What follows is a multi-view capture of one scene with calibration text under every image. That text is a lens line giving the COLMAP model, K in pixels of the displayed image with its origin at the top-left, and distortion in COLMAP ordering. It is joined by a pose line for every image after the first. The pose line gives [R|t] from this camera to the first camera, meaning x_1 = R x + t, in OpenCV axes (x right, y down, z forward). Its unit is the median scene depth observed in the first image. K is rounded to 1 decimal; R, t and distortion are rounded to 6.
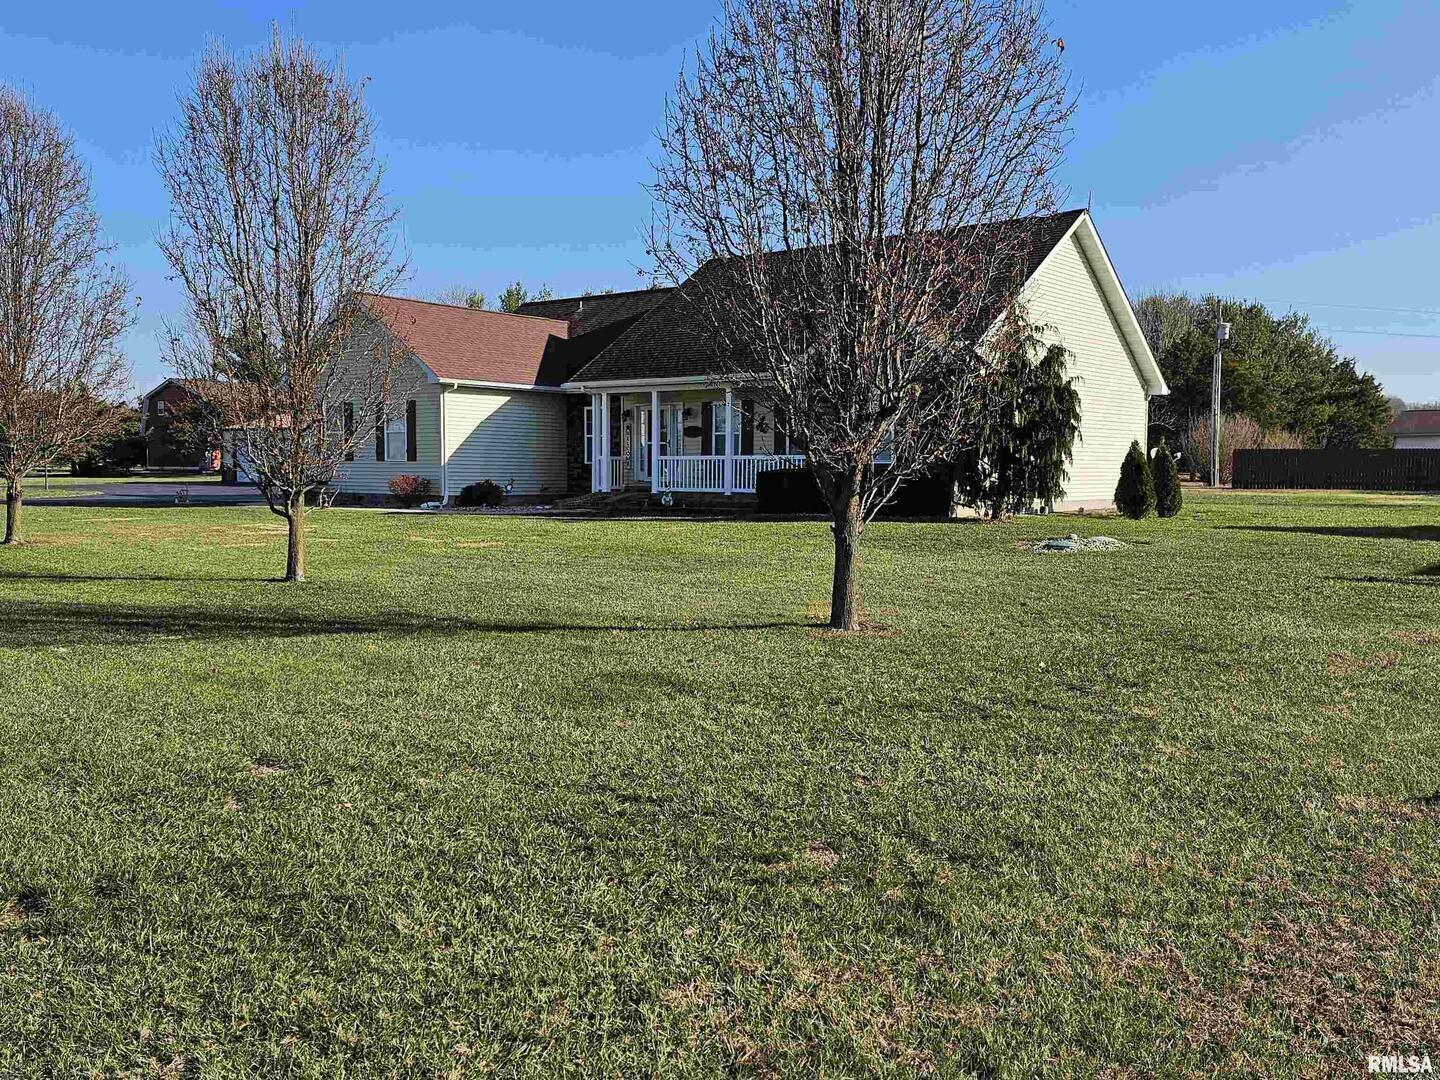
lens RADIAL K [[1213.9, 0, 720.0], [0, 1213.9, 540.0], [0, 0, 1]] dist [0.188433, -0.412246]
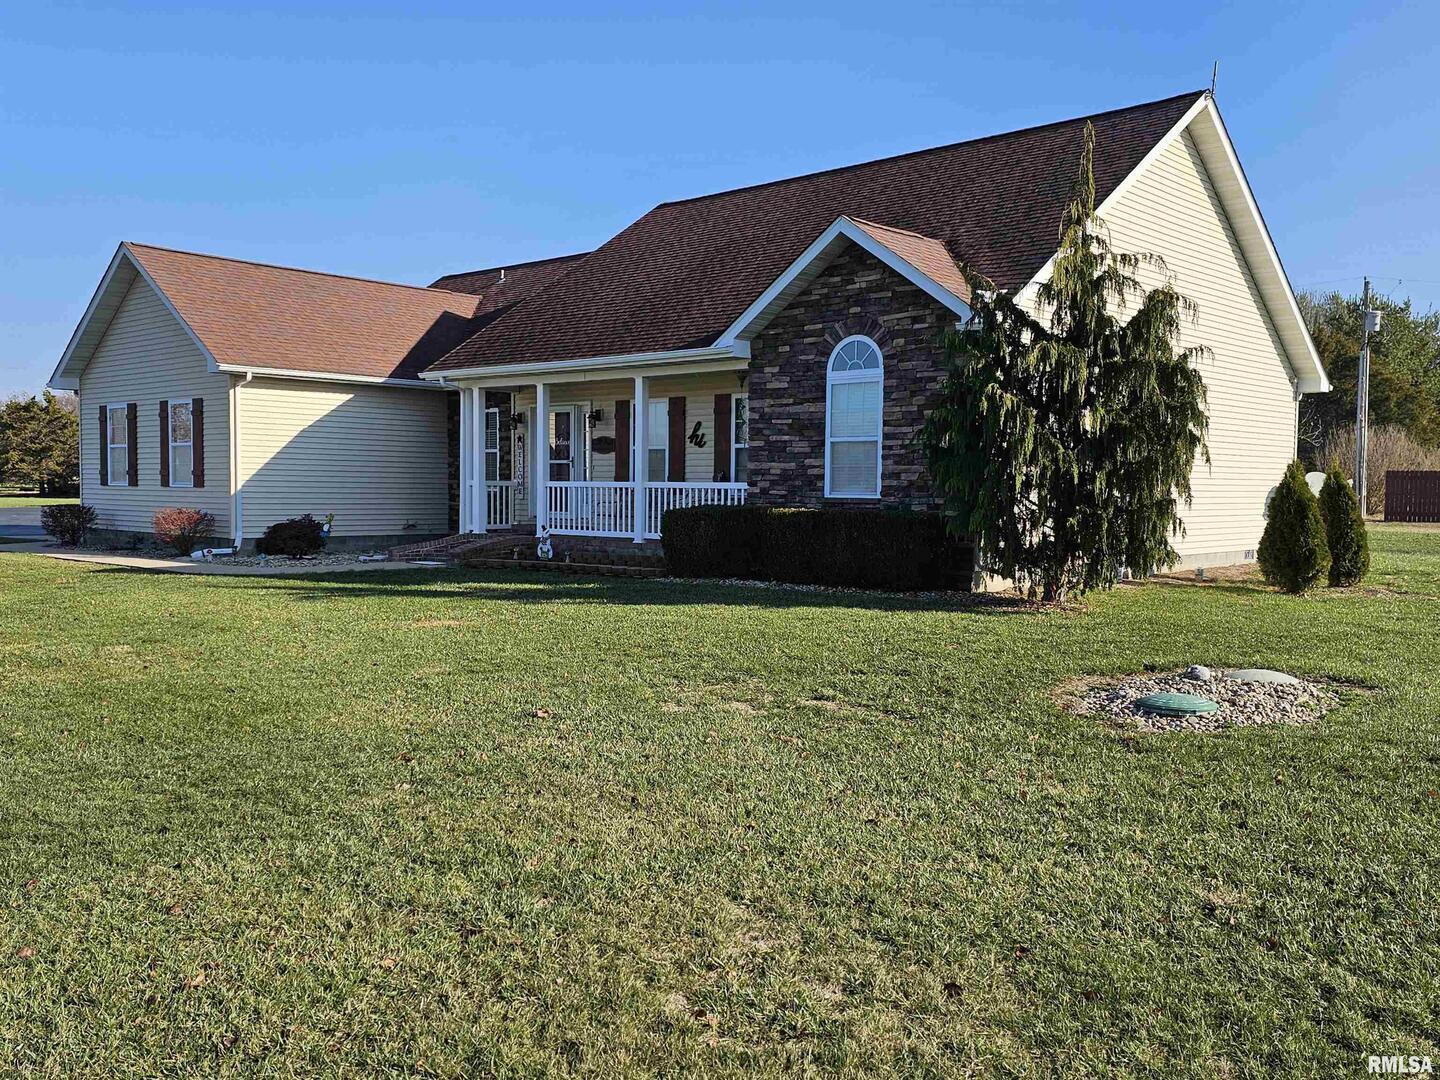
lens RADIAL K [[1213.9, 0, 720.0], [0, 1213.9, 540.0], [0, 0, 1]] dist [0.188433, -0.412246]
pose [[0.997353, 0.007318, -0.072343, 0.097698], [-0.008272, 0.999883, -0.012896, -0.030985], [0.072240, 0.013461, 0.997296, 0.362869]]
